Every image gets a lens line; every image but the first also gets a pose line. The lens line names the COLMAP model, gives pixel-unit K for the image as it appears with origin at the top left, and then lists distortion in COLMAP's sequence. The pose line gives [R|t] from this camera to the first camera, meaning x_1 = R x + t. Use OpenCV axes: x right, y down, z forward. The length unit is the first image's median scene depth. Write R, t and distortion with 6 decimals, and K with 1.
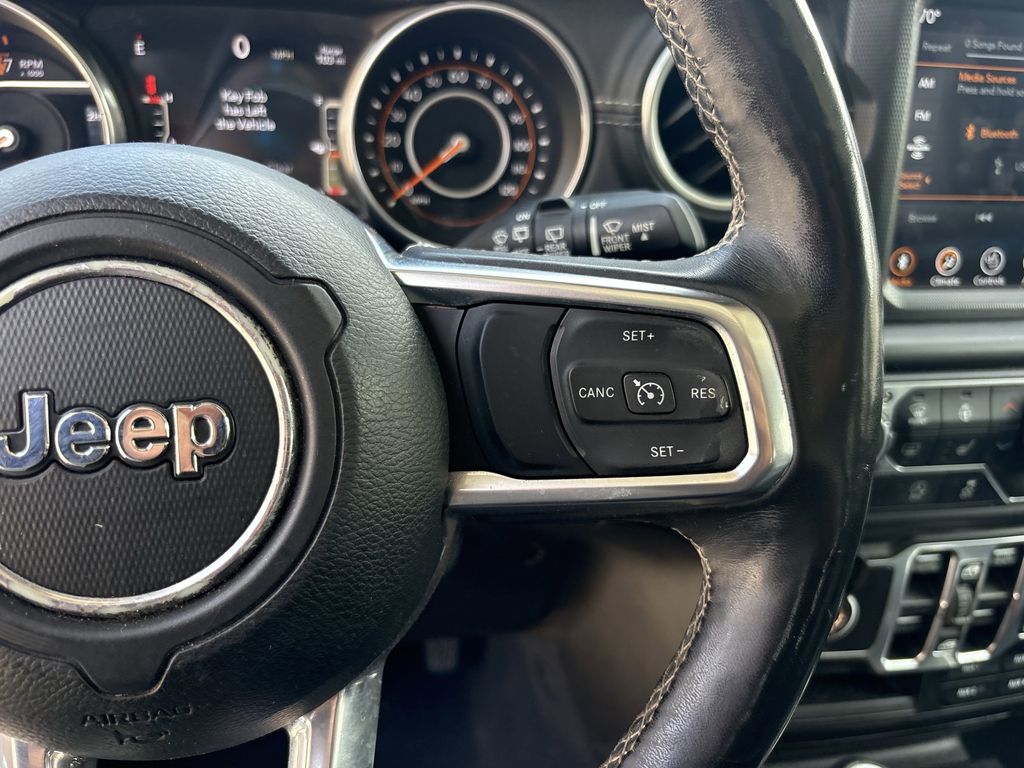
lens RADIAL K [[1053.9, 0, 512.0], [0, 1053.9, 384.0], [0, 0, 1]] dist [0.088870, -0.206602]
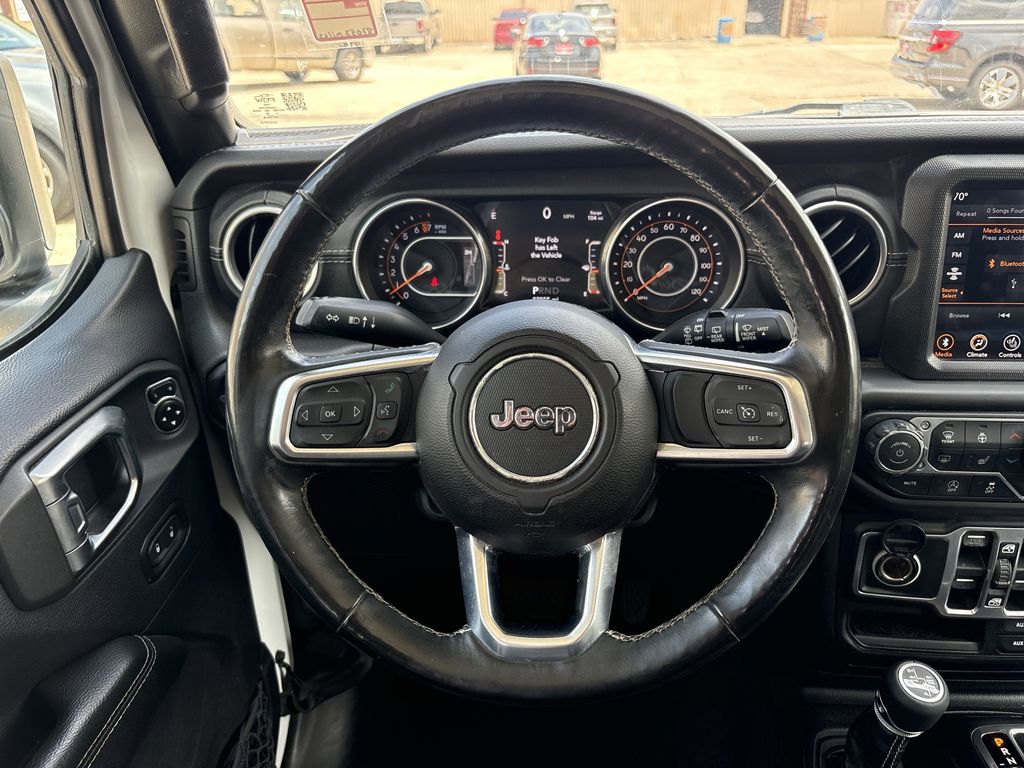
lens RADIAL K [[780.5, 0, 490.2], [0, 780.5, 394.0], [0, 0, 1]] dist [0.004921, -0.069690]
pose [[0.964767, 0.044099, -0.259385, 0.011104], [-0.046871, 0.998891, -0.004508, 0.000717], [0.258899, 0.016507, 0.965763, -0.321810]]
